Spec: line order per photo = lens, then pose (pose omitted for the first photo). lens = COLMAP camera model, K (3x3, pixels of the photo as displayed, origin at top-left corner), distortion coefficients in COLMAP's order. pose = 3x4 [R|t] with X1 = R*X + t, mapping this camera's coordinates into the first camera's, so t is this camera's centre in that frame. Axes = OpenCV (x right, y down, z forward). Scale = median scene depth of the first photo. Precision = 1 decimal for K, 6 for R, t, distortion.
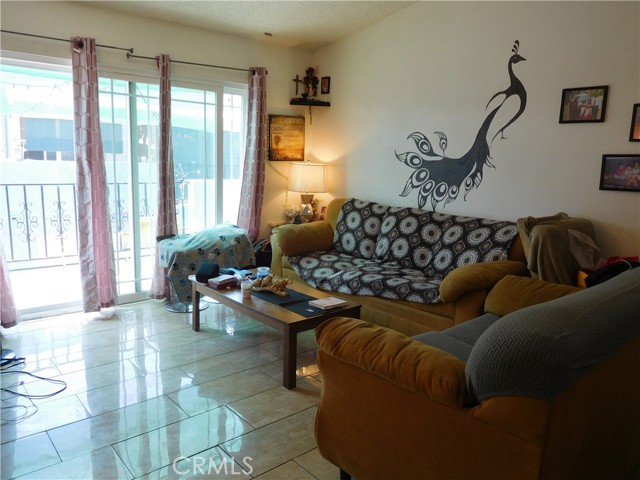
lens RADIAL K [[479.1, 0, 318.4], [0, 479.1, 243.9], [0, 0, 1]] dist [-0.014396, 0.002076]
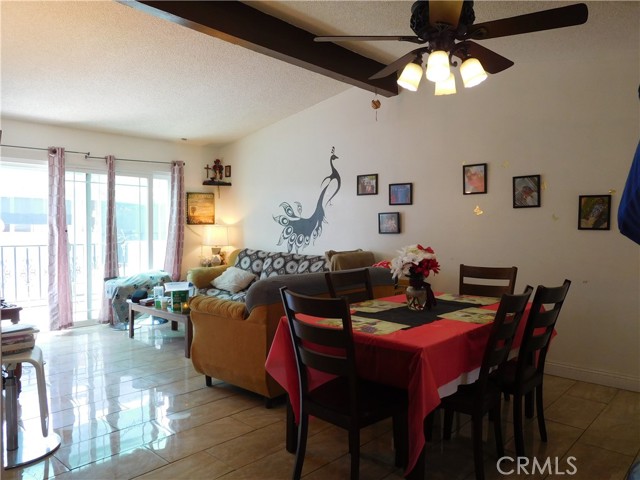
lens RADIAL K [[479.1, 0, 318.4], [0, 479.1, 243.9], [0, 0, 1]] dist [-0.014396, 0.002076]
pose [[0.993550, -0.031719, 0.108864, 0.146818], [0.046652, 0.989403, -0.137497, 0.110613], [-0.103349, 0.141689, 0.984502, -0.487224]]
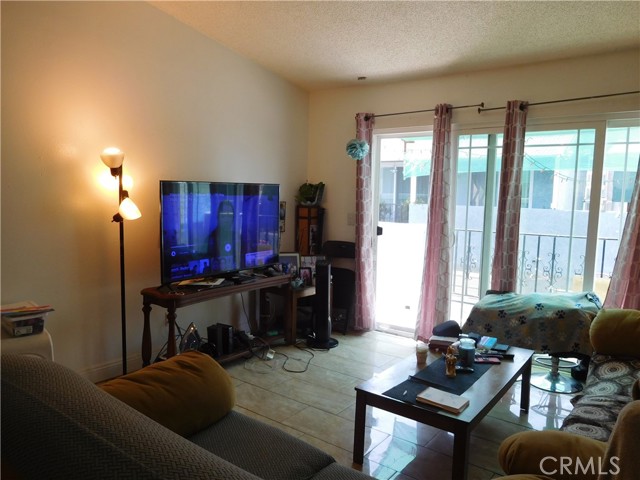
lens RADIAL K [[479.1, 0, 318.4], [0, 479.1, 243.9], [0, 0, 1]] dist [-0.014396, 0.002076]
pose [[0.207800, 0.082542, -0.974682, 0.524619], [-0.182204, 0.982261, 0.044338, -0.087288], [0.961052, 0.168377, 0.219153, 0.454211]]
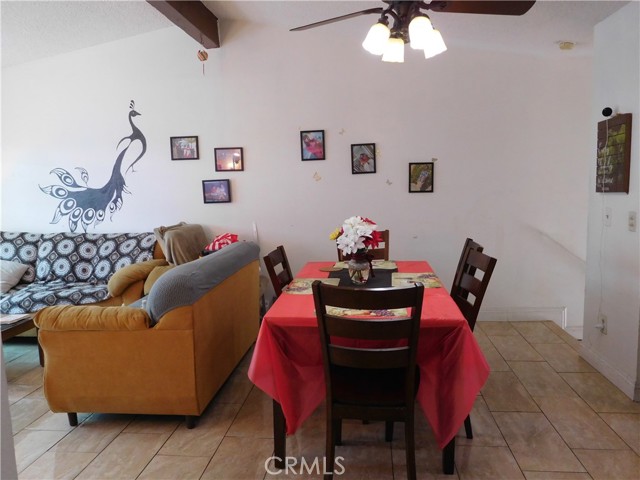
lens RADIAL K [[479.1, 0, 318.4], [0, 479.1, 243.9], [0, 0, 1]] dist [-0.014396, 0.002076]
pose [[0.731837, -0.135028, 0.667968, -0.135699], [0.168341, 0.985618, 0.014803, 0.039665], [-0.660360, 0.101613, 0.744042, -0.273720]]
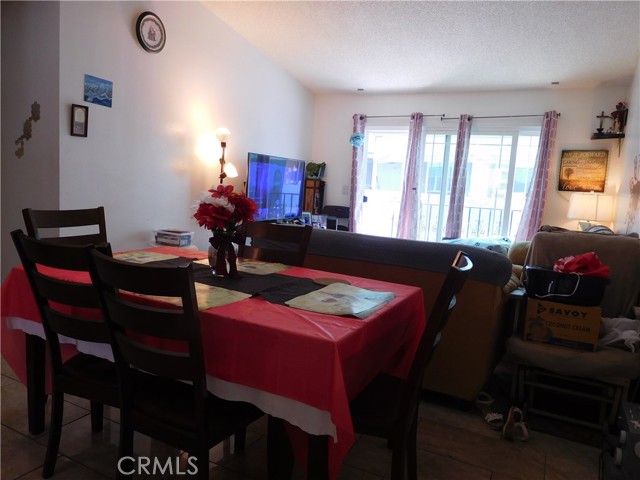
lens RADIAL K [[479.1, 0, 318.4], [0, 479.1, 243.9], [0, 0, 1]] dist [-0.014396, 0.002076]
pose [[0.371909, 0.109358, -0.921805, 0.881740], [-0.211549, 0.976890, 0.030541, 0.040907], [0.903842, 0.183649, 0.386449, 0.095716]]
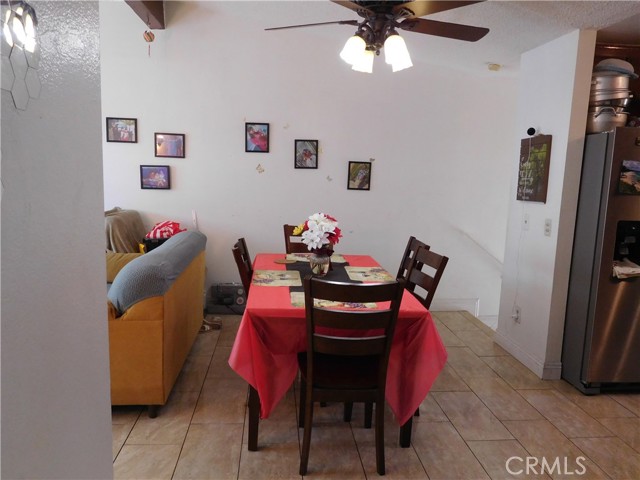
lens RADIAL K [[479.1, 0, 318.4], [0, 479.1, 243.9], [0, 0, 1]] dist [-0.014396, 0.002076]
pose [[0.585827, -0.131803, 0.799647, -0.221630], [0.126491, 0.989465, 0.070422, 0.014864], [-0.800504, 0.059893, 0.596327, -0.233323]]
